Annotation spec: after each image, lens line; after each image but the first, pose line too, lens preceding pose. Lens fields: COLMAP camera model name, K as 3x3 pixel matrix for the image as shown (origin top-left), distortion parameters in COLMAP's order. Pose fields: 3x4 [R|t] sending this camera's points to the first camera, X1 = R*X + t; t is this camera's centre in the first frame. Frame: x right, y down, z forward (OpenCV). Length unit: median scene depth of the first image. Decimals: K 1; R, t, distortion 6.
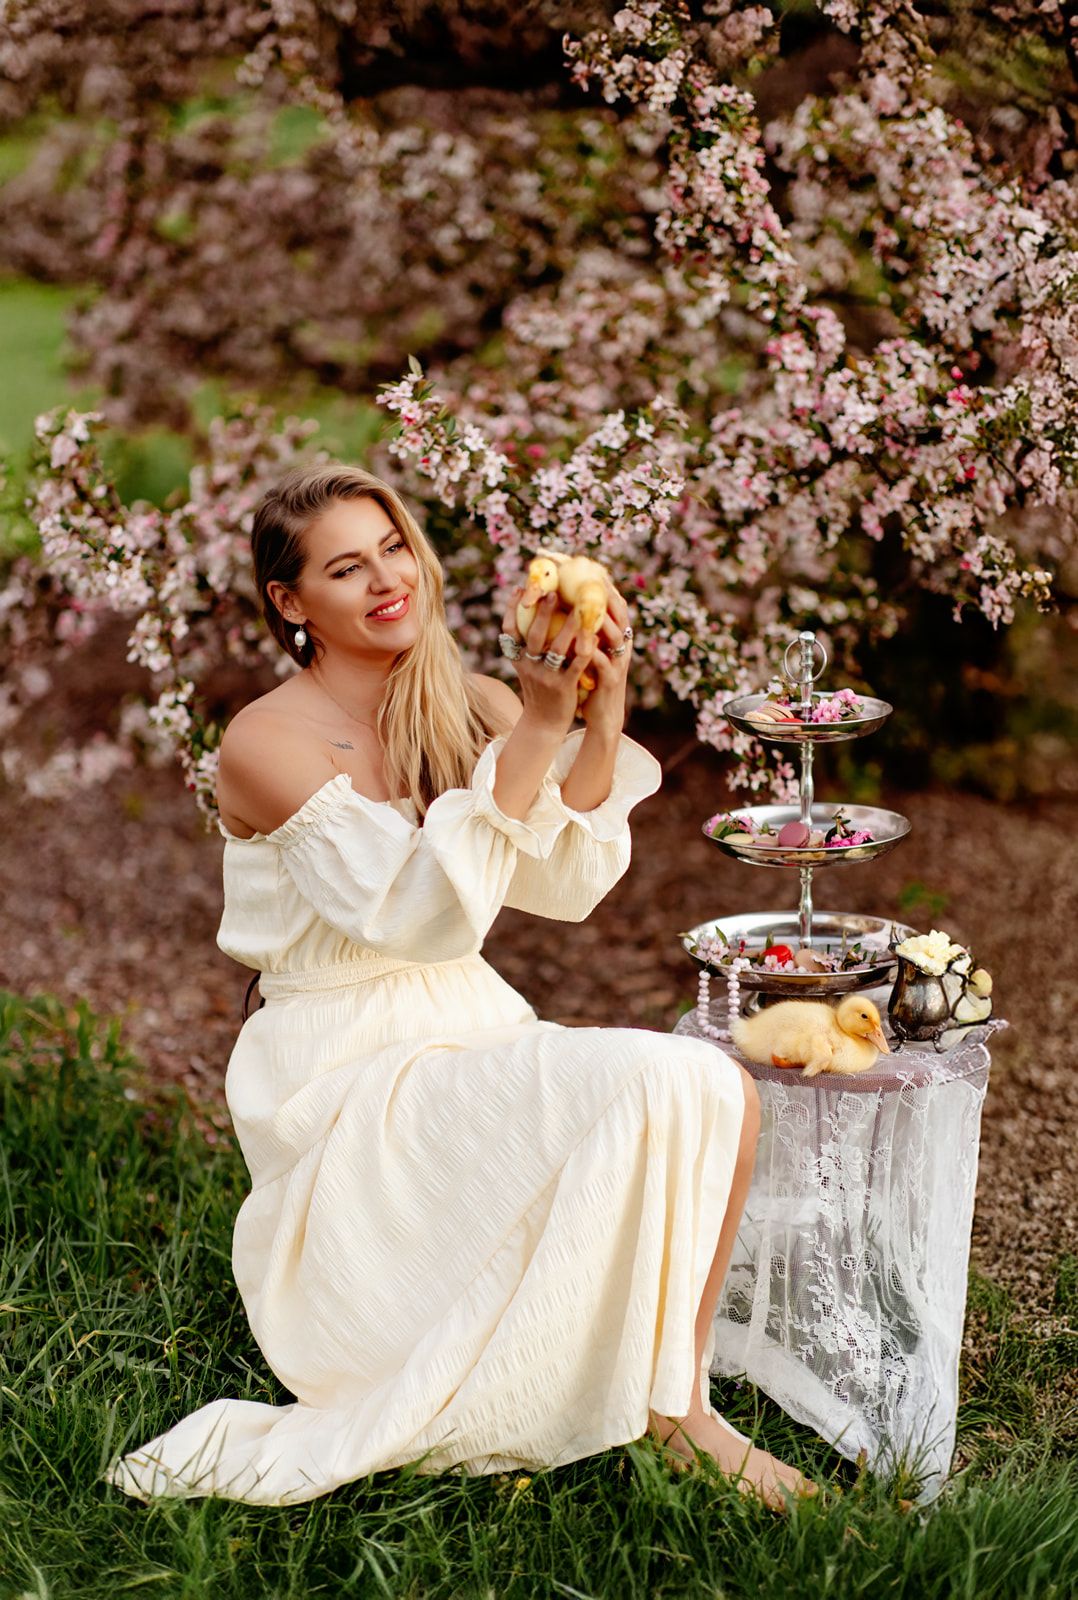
lens RADIAL K [[3642.3, 0, 534.9], [0, 3642.3, 742.1], [0, 0, 1]] dist [0.049247, 0.482216]
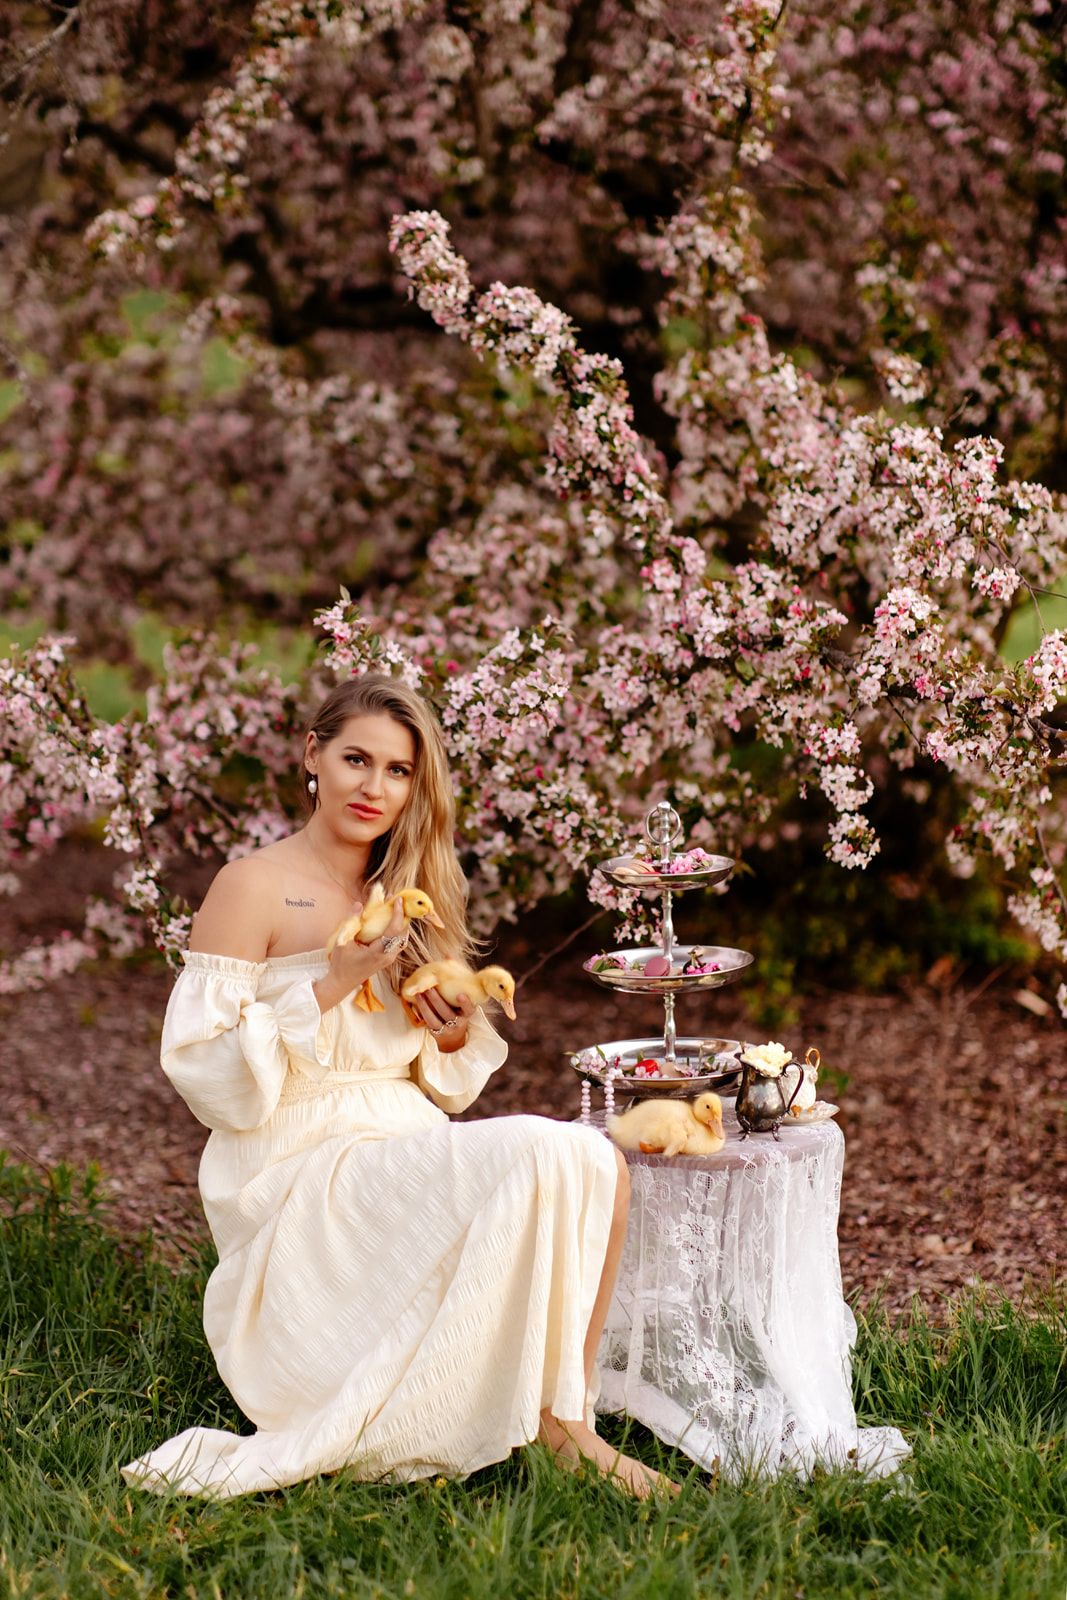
lens RADIAL K [[4134.4, 0, 593.8], [0, 4134.4, 753.3], [0, 0, 1]] dist [0.151173, 0.136182]
pose [[0.999523, -0.020591, 0.022996, 0.016719], [0.022023, 0.997716, -0.063852, 0.036248], [-0.021628, 0.064328, 0.997694, -0.338248]]
